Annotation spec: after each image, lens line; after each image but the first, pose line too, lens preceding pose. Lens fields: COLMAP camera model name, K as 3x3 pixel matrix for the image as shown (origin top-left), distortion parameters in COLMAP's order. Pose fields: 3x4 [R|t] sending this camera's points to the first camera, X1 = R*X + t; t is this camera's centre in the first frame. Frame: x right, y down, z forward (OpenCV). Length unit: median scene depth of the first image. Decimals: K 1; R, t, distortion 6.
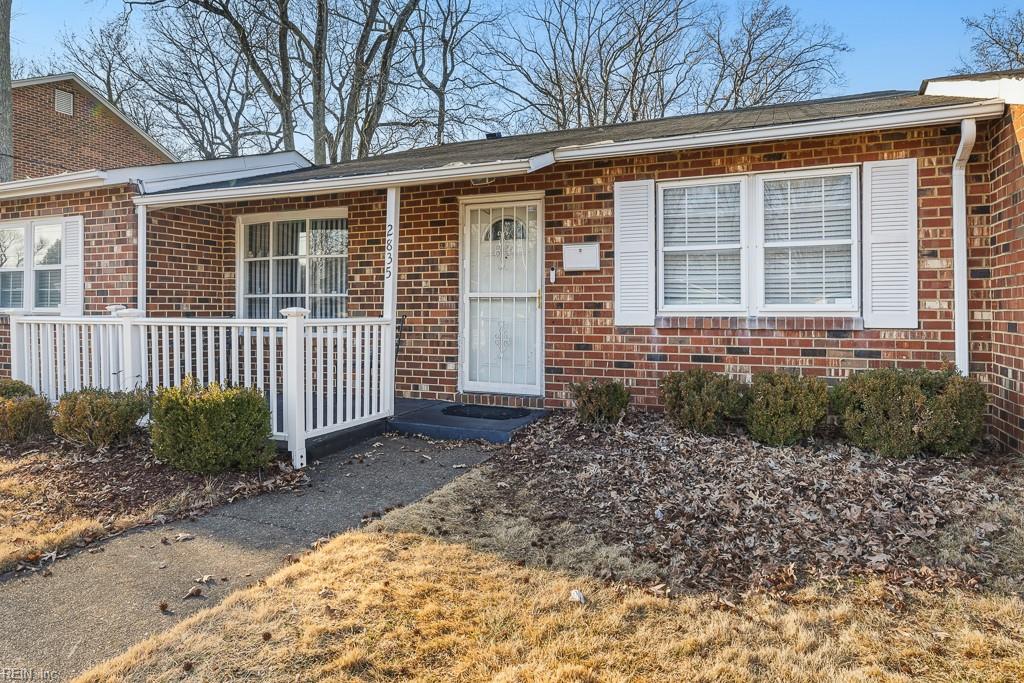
lens RADIAL K [[628.3, 0, 505.0], [0, 628.3, 307.7], [0, 0, 1]] dist [0.004276, -0.001837]
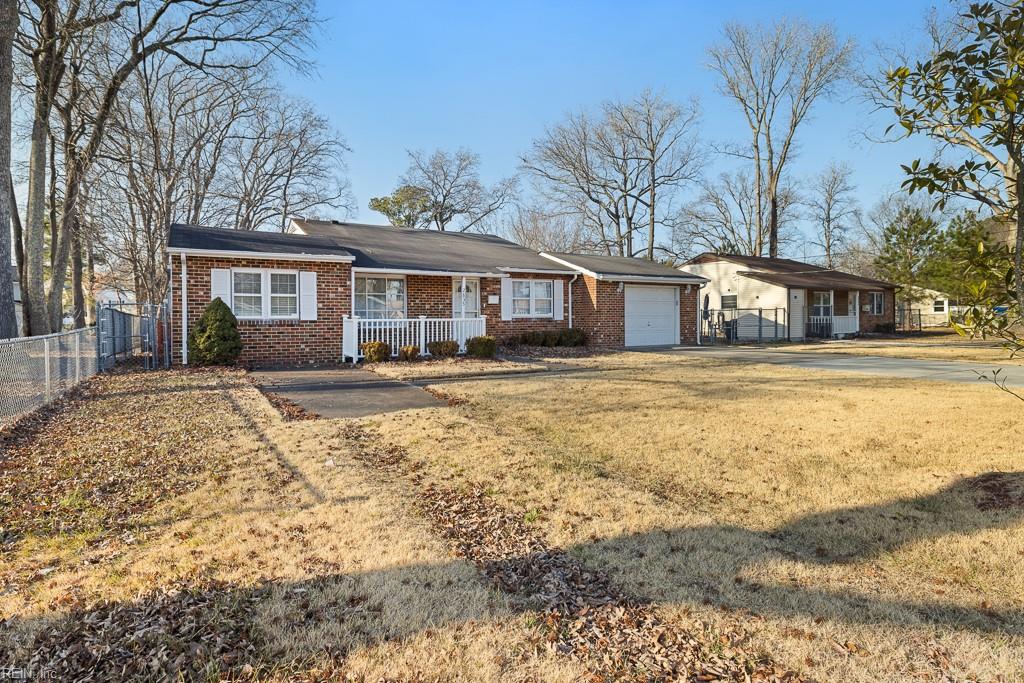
lens RADIAL K [[541.4, 0, 514.6], [0, 541.4, 331.7], [0, 0, 1]] dist [-0.005580, 0.000830]
pose [[0.577636, -0.025030, 0.815910, -1.929034], [0.003260, 0.999593, 0.028357, 0.005977], [-0.816288, -0.013720, 0.577483, -0.651668]]
